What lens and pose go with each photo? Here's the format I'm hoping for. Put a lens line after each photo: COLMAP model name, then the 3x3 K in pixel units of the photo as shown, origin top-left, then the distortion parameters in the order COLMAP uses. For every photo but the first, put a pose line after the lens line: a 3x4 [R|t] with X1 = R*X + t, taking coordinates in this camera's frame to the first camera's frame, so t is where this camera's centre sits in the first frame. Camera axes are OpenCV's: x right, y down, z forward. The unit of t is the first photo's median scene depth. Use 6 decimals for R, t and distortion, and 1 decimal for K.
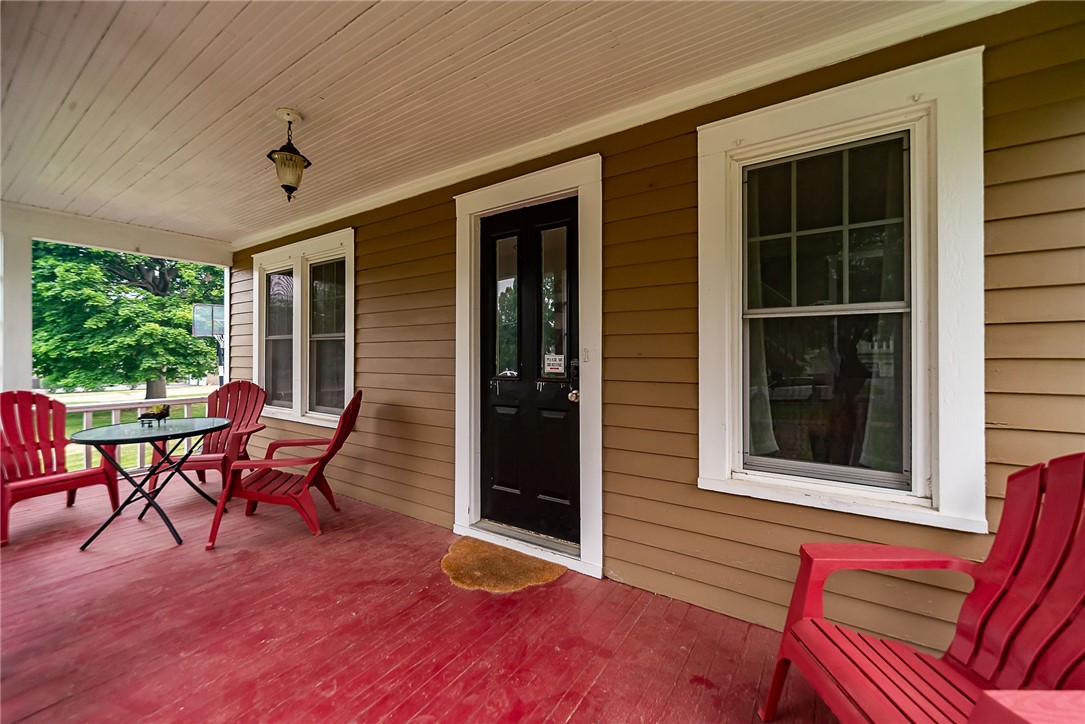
lens RADIAL K [[426.4, 0, 535.3], [0, 426.4, 351.2], [0, 0, 1]] dist [-0.000616, 0.000010]
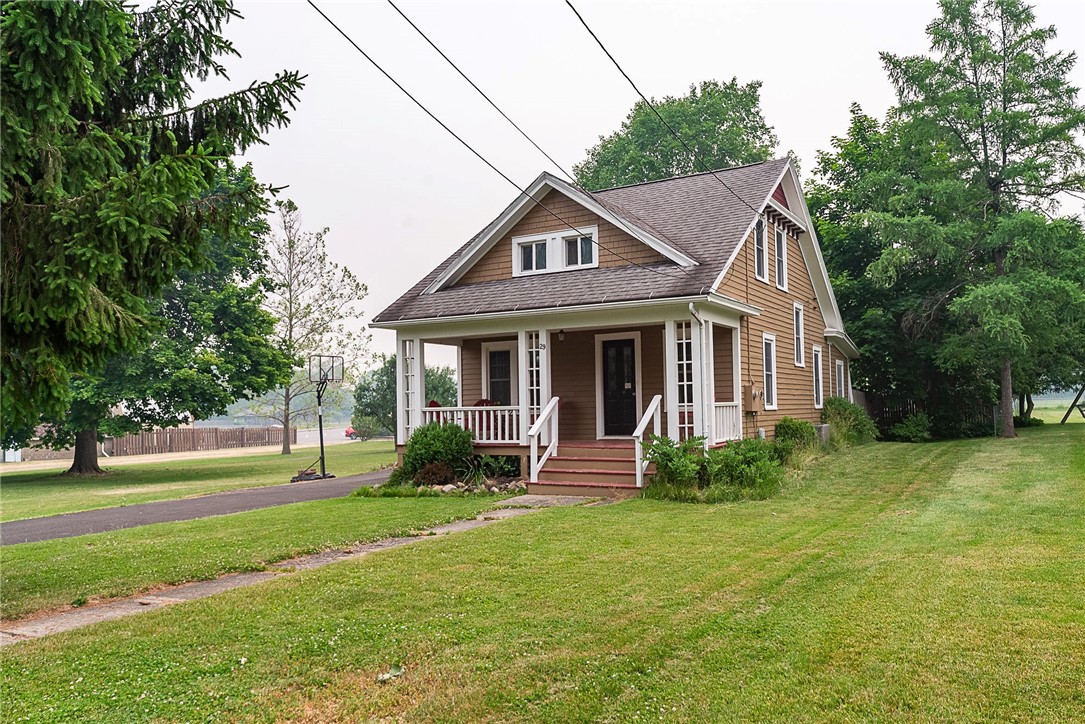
lens RADIAL K [[795.4, 0, 549.4], [0, 795.4, 379.9], [0, 0, 1]] dist [0.001910, -0.016251]
pose [[0.998307, -0.018855, 0.055024, -0.891642], [0.020327, 0.999447, -0.026305, 0.130599], [-0.054497, 0.027379, 0.998138, -5.098889]]
